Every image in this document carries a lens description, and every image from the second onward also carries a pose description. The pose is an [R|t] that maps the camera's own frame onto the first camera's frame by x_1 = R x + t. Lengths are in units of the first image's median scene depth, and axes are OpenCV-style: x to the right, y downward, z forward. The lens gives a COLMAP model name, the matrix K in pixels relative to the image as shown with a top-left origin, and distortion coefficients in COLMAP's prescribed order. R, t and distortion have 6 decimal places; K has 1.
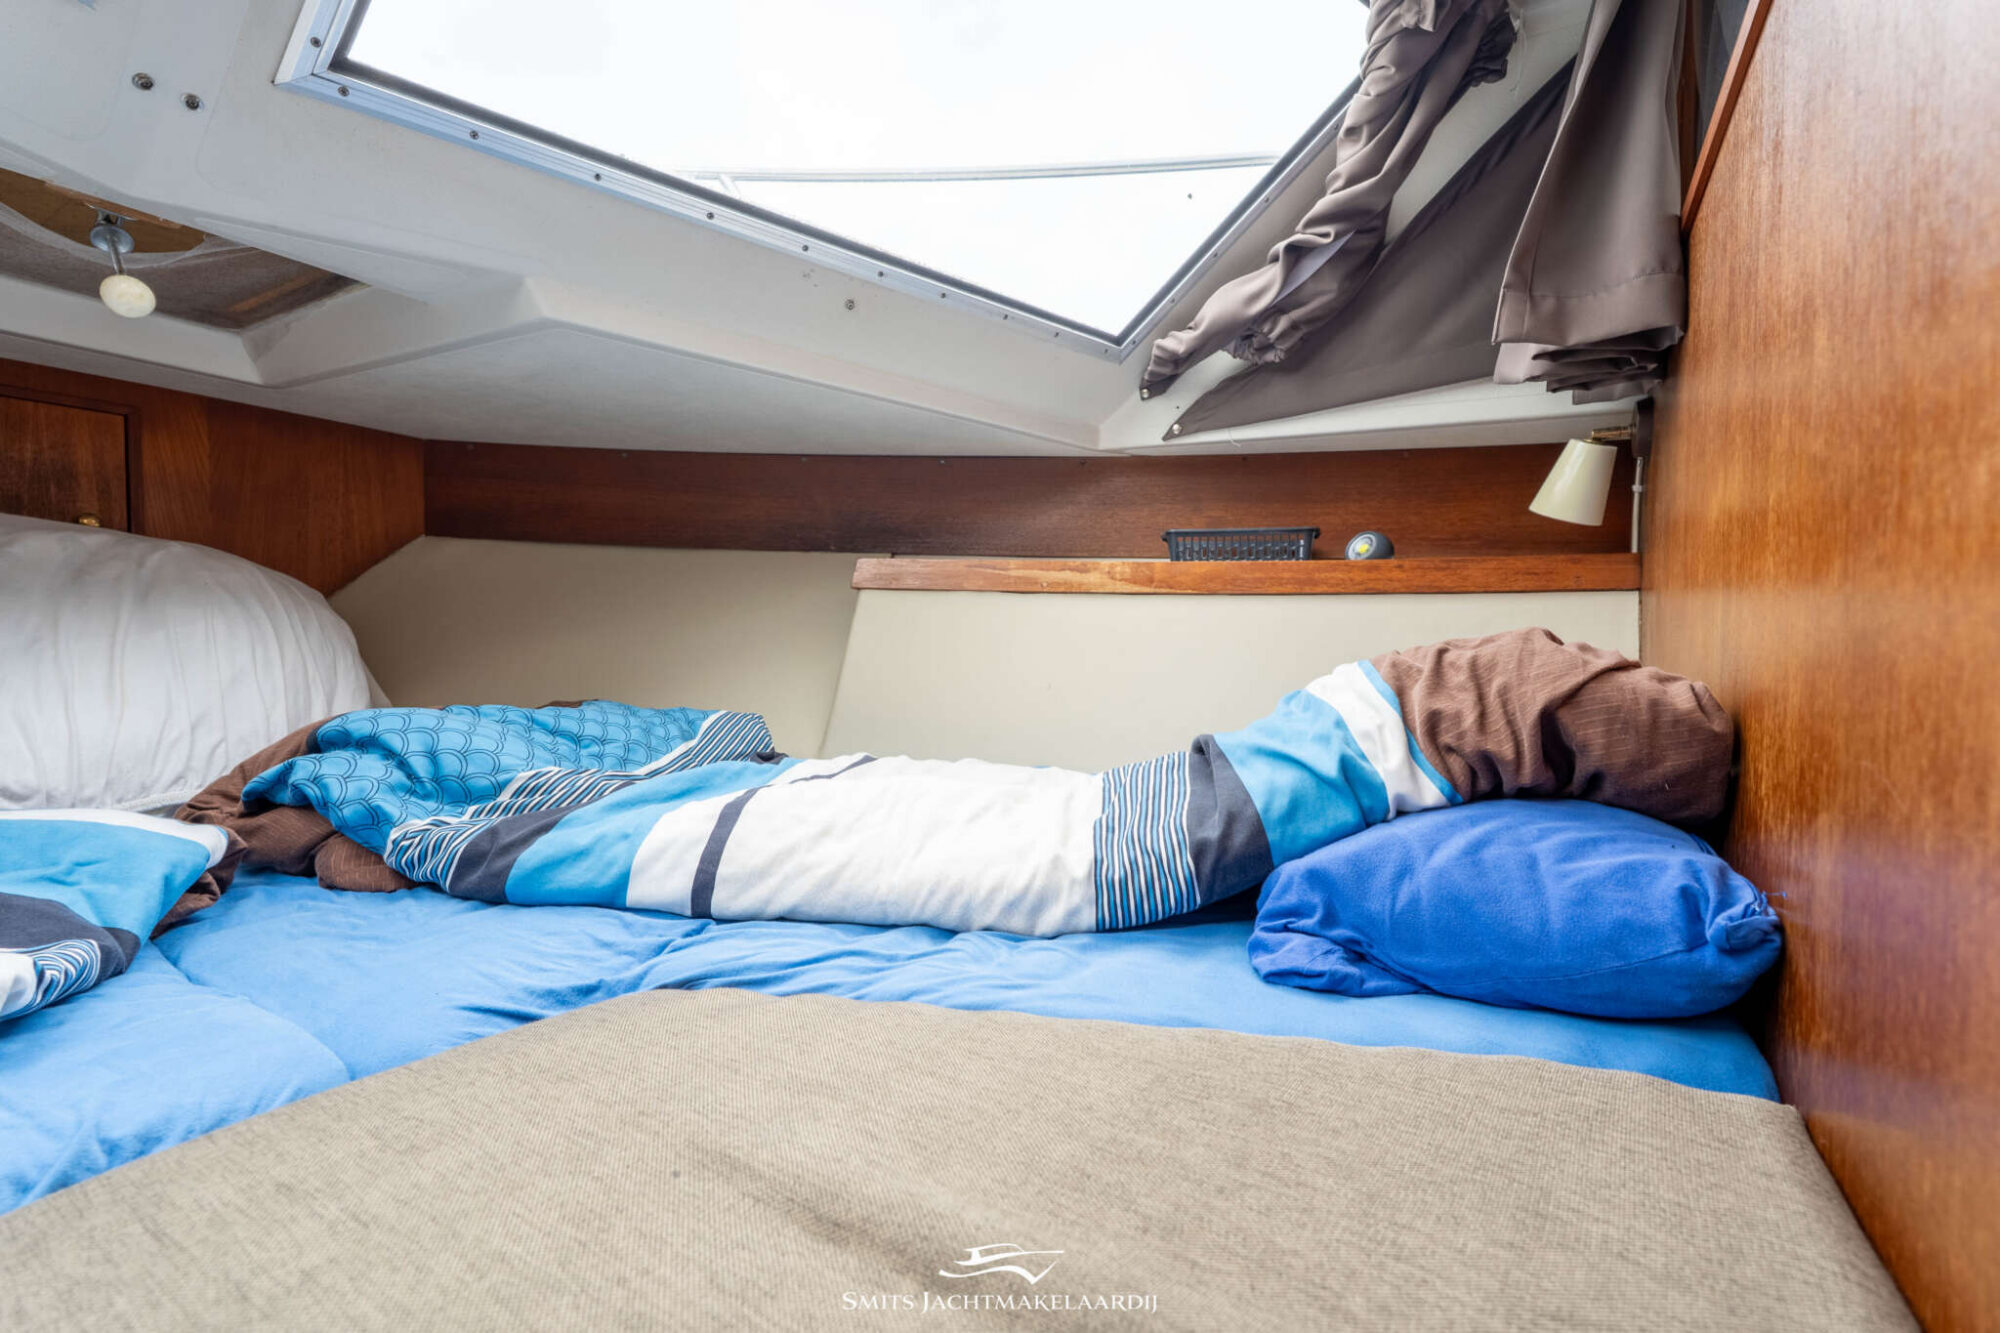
lens RADIAL K [[879.7, 0, 1000.0], [0, 879.7, 666.5], [0, 0, 1]] dist [-0.003439, 0.001443]
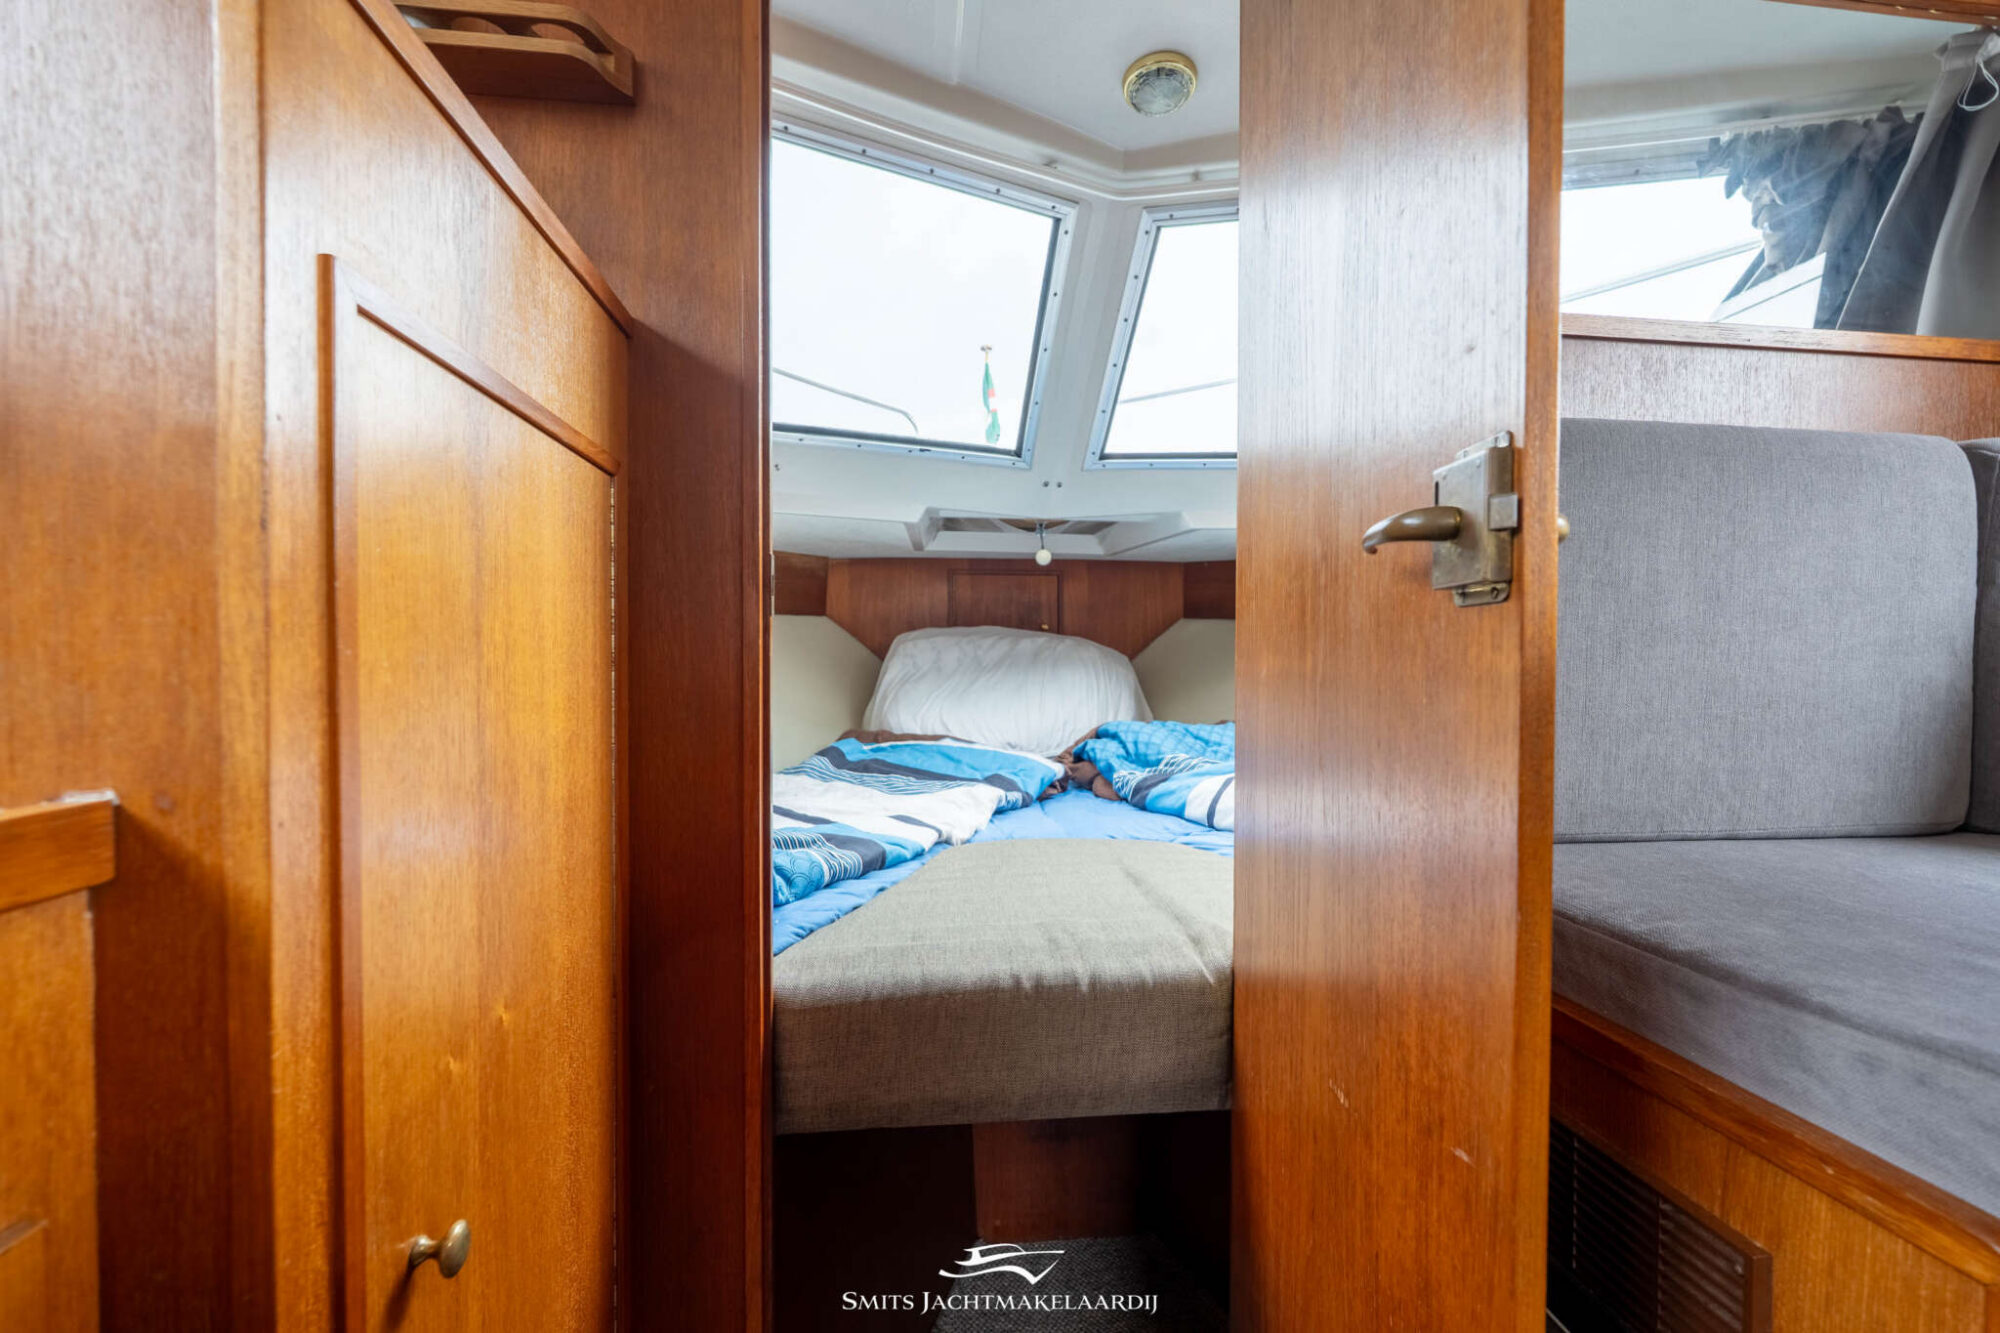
lens RADIAL K [[884.3, 0, 1000.0], [0, 884.3, 666.5], [0, 0, 1]] dist [-0.014305, 0.008640]
pose [[0.621845, 0.012669, -0.783038, 0.959530], [-0.021513, 0.999768, -0.000909, -0.091087], [0.782845, 0.017411, 0.621974, -0.708357]]
